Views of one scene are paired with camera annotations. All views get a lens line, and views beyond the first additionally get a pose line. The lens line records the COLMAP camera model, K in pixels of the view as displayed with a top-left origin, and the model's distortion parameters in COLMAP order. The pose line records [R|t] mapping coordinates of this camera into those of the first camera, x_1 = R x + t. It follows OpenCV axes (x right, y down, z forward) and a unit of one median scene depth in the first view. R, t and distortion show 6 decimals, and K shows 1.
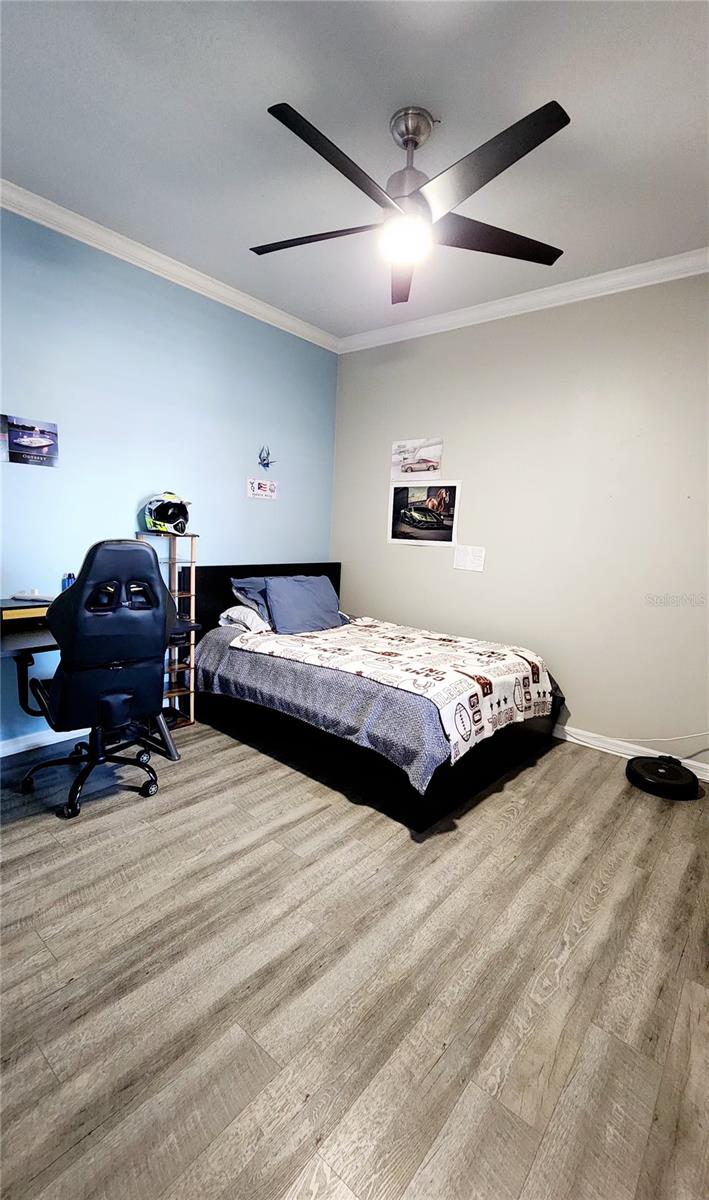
lens RADIAL K [[516.4, 0, 357.6], [0, 516.4, 603.4], [0, 0, 1]] dist [-0.000146, 0.000037]
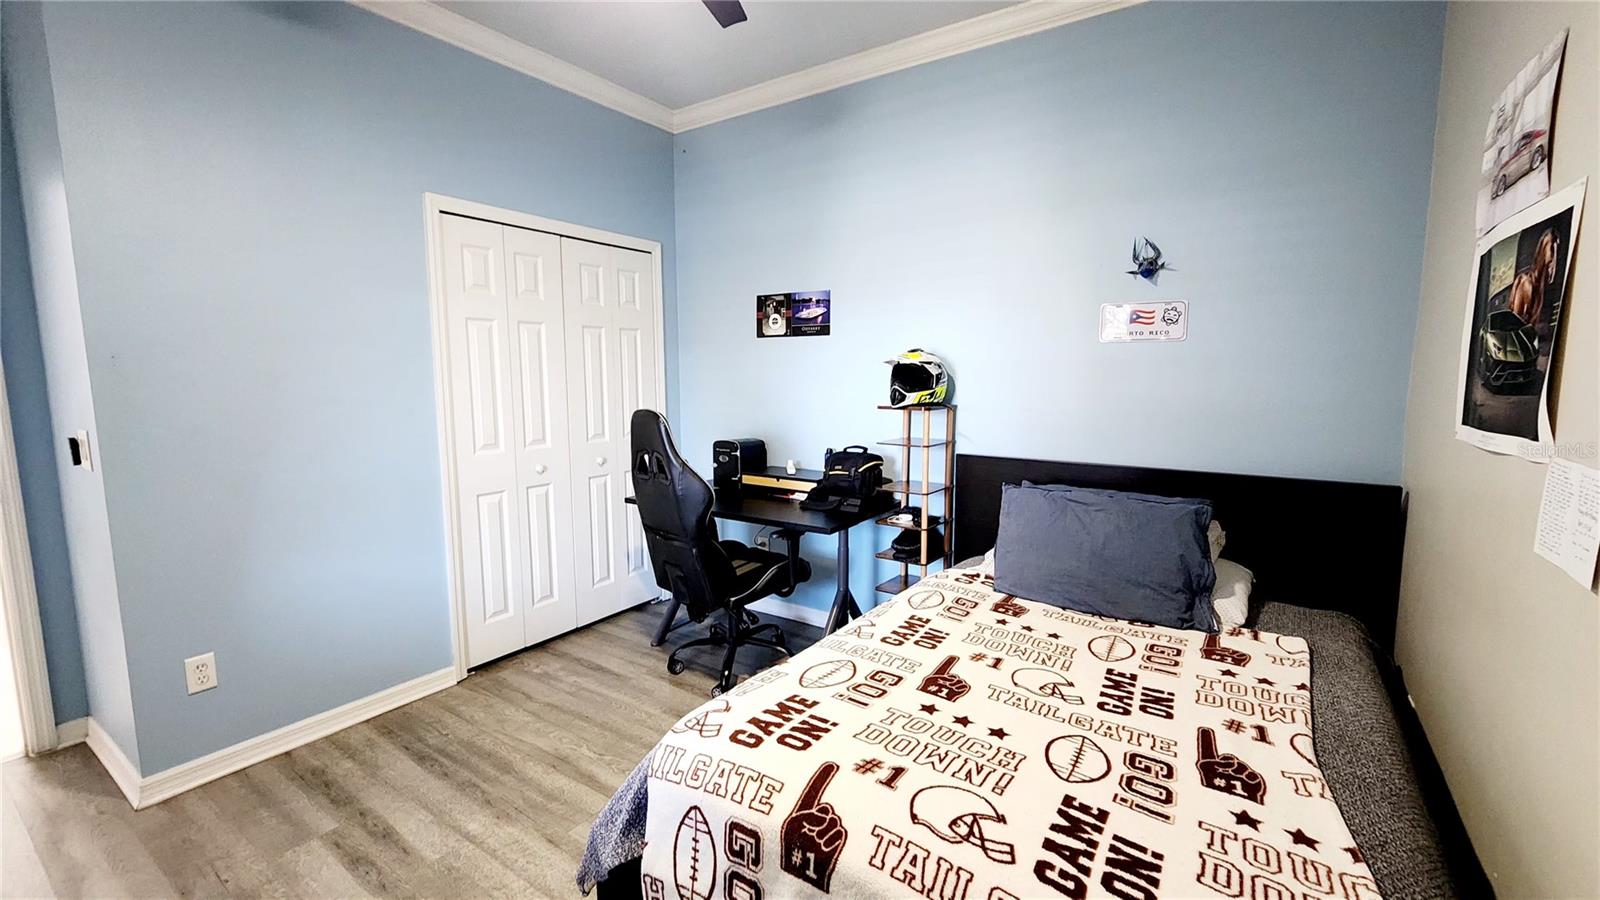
lens RADIAL K [[656.3, 0, 806.1], [0, 656.3, 447.7], [0, 0, 1]] dist [-0.000674, -0.000287]
pose [[0.097731, 0.063681, -0.993173, 0.662153], [-0.139924, 0.988917, 0.049639, -0.122597], [0.985327, 0.134117, 0.105558, 0.923068]]
